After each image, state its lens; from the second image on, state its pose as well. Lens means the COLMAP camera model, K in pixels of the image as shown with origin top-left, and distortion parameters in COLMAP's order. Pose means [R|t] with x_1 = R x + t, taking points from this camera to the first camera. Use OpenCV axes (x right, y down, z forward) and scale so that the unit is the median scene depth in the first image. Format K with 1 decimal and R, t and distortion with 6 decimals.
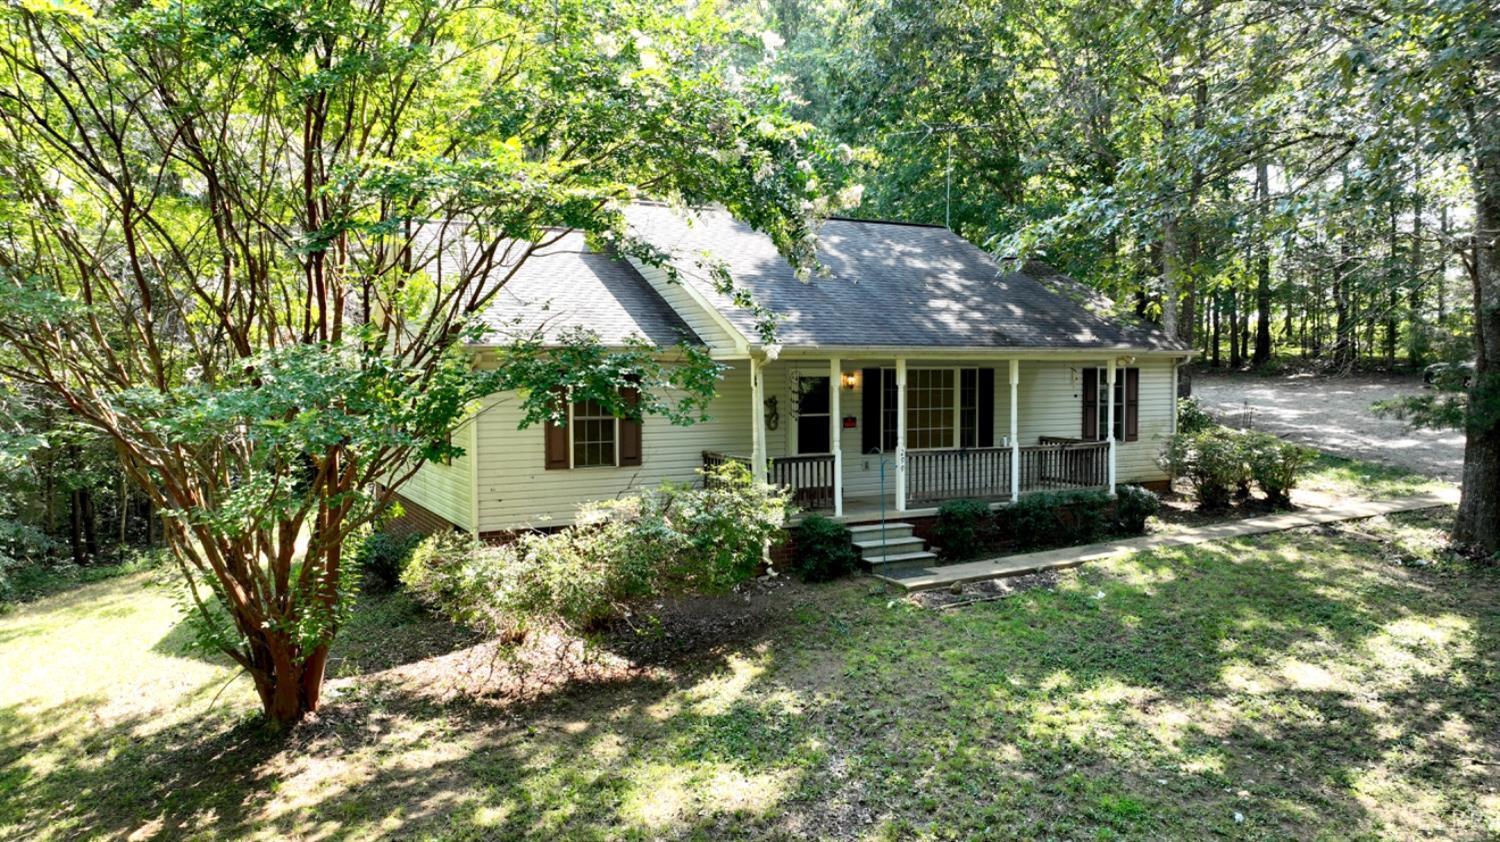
lens RADIAL K [[1051.6, 0, 749.4], [0, 1051.6, 420.5], [0, 0, 1]] dist [-0.000060, 0.035560]
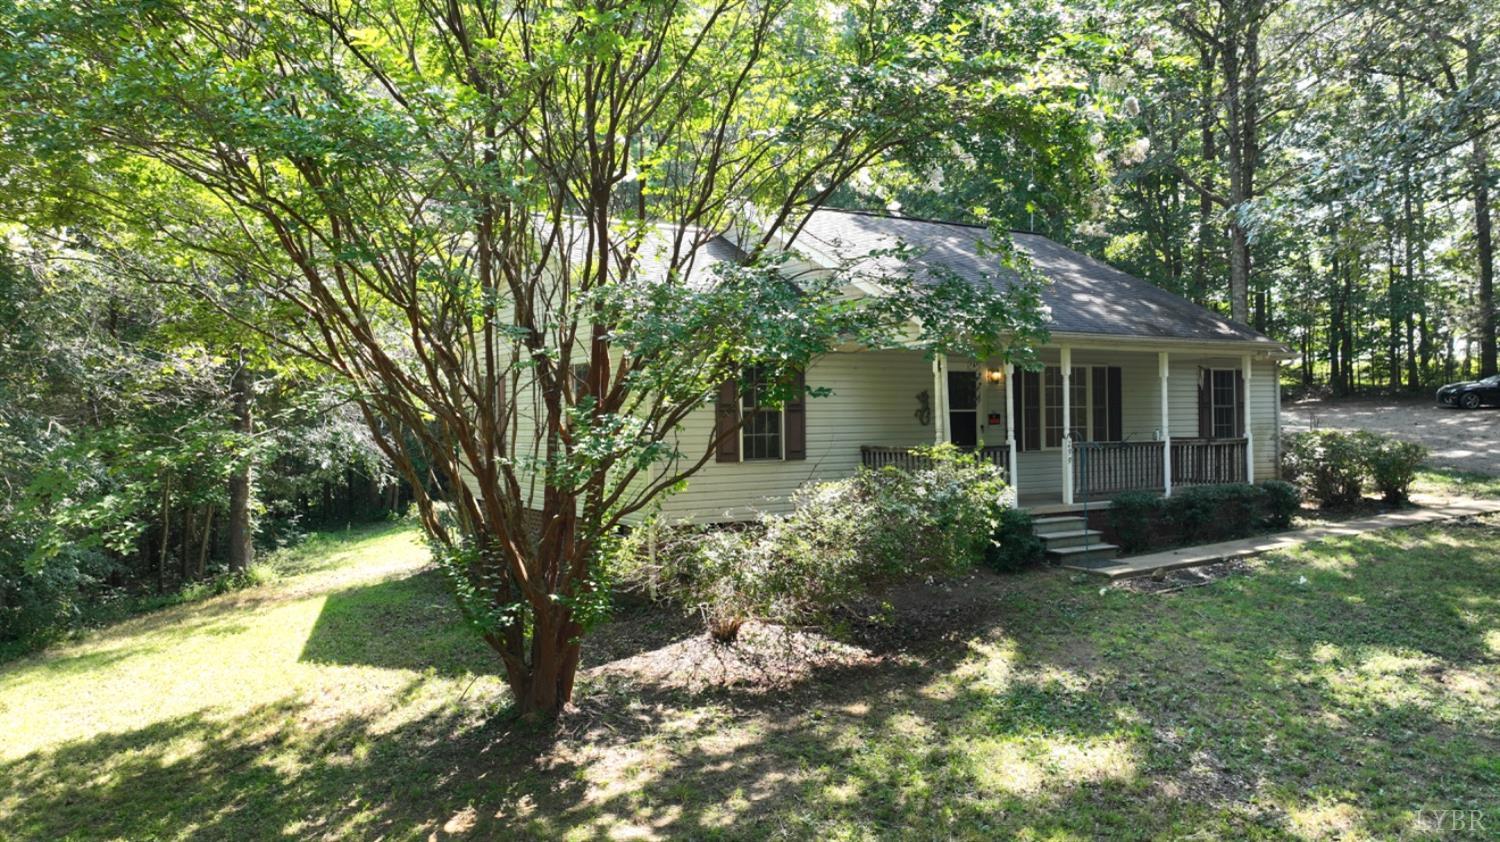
lens RADIAL K [[1051.6, 0, 749.4], [0, 1051.6, 420.5], [0, 0, 1]] dist [-0.000060, 0.035560]
pose [[0.997301, -0.007990, 0.072986, -0.330493], [0.011908, 0.998502, -0.053403, 0.084637], [-0.072450, 0.054128, 0.995902, 0.068220]]
